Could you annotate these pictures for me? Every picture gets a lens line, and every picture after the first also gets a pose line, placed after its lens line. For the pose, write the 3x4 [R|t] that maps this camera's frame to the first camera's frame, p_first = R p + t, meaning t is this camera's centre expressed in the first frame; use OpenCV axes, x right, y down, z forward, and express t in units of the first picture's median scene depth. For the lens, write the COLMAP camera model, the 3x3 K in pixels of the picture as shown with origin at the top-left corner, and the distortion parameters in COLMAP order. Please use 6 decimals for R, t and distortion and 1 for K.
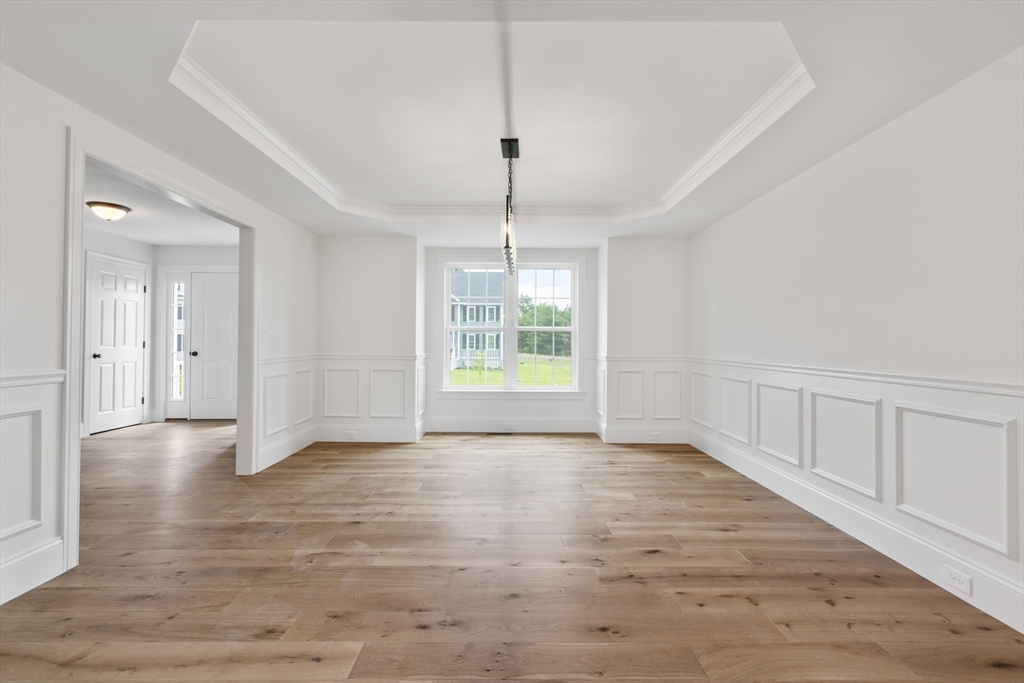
lens RADIAL K [[457.6, 0, 513.1], [0, 457.6, 342.3], [0, 0, 1]] dist [0.002479, 0.001103]
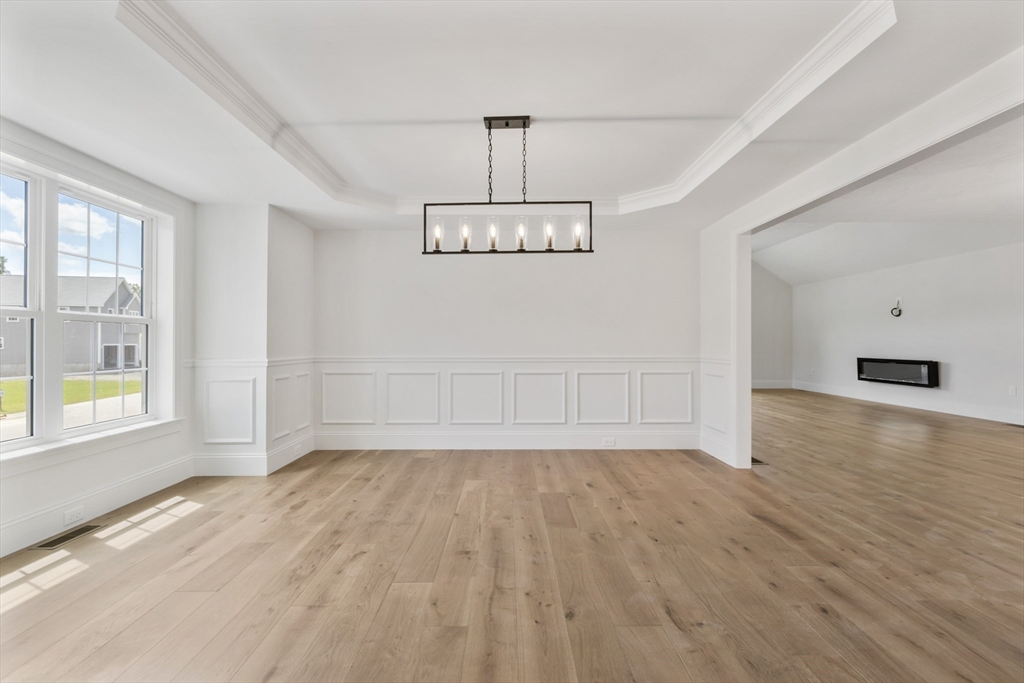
lens RADIAL K [[457.6, 0, 511.2], [0, 457.6, 346.2], [0, 0, 1]] dist [0.002479, 0.001103]
pose [[-0.001006, -0.012906, 0.999916, -1.228293], [-0.000060, 0.999917, 0.012906, -0.005843], [-0.999999, -0.000047, -0.001007, 1.334284]]
